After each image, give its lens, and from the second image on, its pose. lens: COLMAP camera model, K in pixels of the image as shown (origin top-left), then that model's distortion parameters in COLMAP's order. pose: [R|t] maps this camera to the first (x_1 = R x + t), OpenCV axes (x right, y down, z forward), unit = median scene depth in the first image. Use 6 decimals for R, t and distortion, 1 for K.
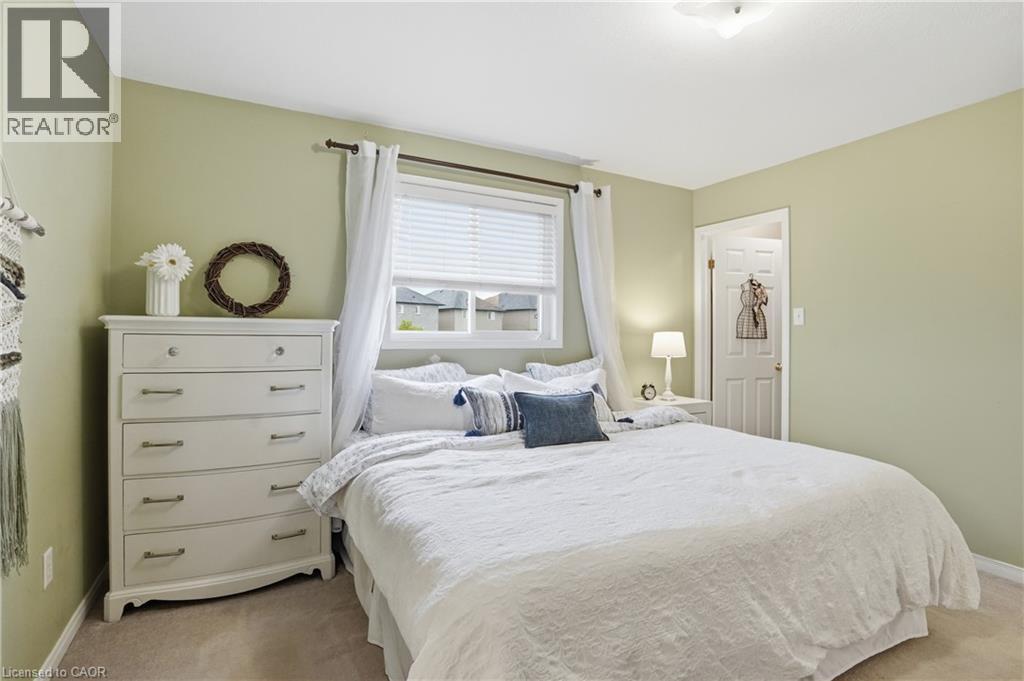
lens RADIAL K [[496.4, 0, 513.8], [0, 496.4, 336.1], [0, 0, 1]] dist [-0.024150, 0.001018]
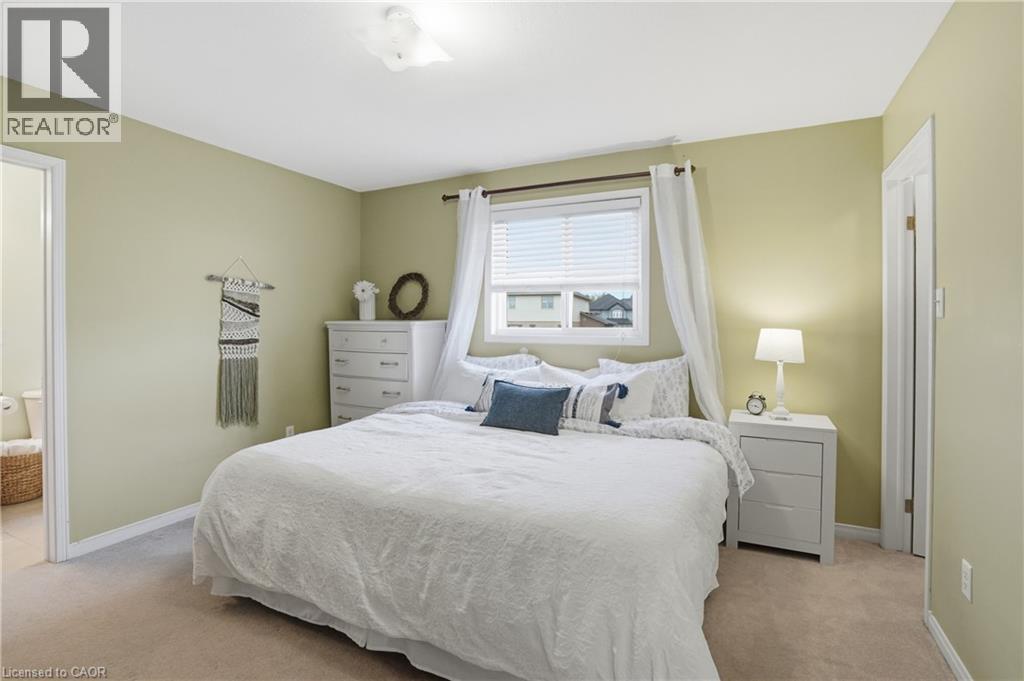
lens RADIAL K [[496.4, 0, 513.6], [0, 496.4, 335.3], [0, 0, 1]] dist [-0.024150, 0.001018]
pose [[0.586390, 0.014242, -0.809904, 0.910491], [-0.001705, 0.999865, 0.016348, -0.013280], [0.810027, -0.008205, 0.586335, 0.305356]]
